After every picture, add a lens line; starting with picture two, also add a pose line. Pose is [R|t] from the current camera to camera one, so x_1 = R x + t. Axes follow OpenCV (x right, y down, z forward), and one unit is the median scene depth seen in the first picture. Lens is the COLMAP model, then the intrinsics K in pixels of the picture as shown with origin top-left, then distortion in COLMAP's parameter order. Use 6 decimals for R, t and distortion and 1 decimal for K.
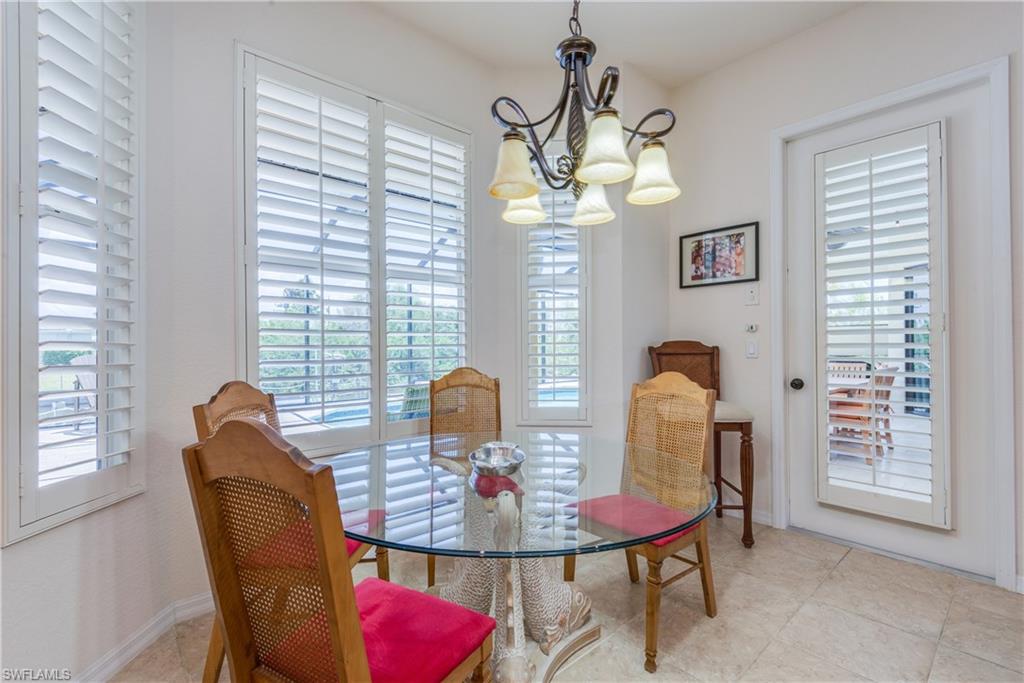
lens RADIAL K [[461.5, 0, 511.2], [0, 461.5, 349.0], [0, 0, 1]] dist [0.013824, -0.000914]
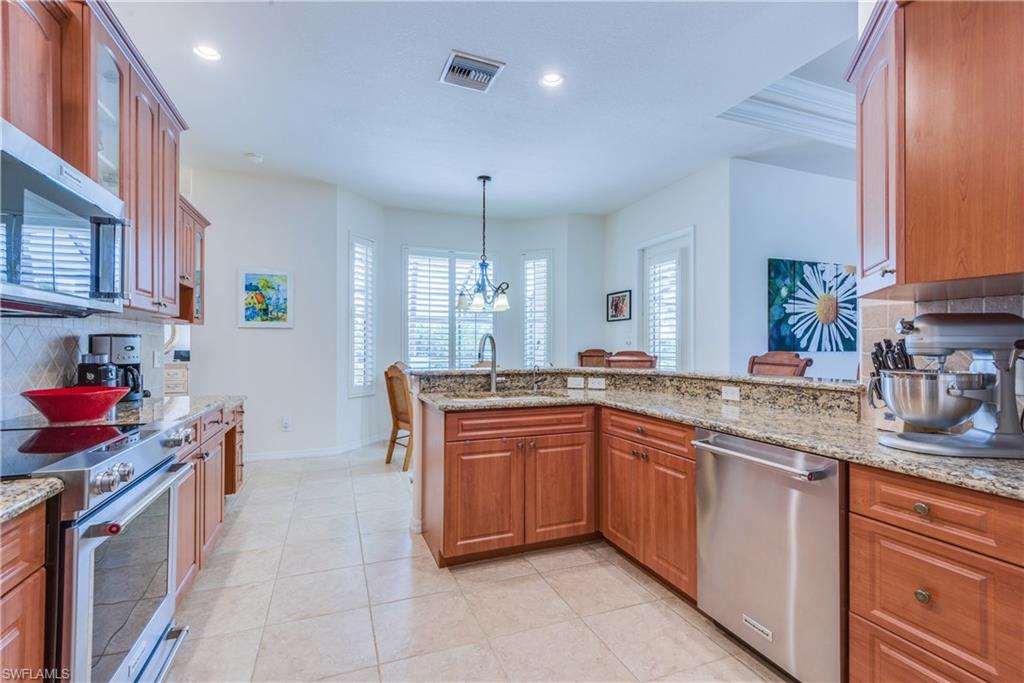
lens RADIAL K [[461.5, 0, 512.5], [0, 461.5, 341.9], [0, 0, 1]] dist [0.013824, -0.000914]
pose [[0.938218, -0.000767, -0.346043, 0.728568], [-0.008012, 0.999681, -0.023937, 0.001002], [0.345952, 0.025231, 0.937913, -1.013796]]
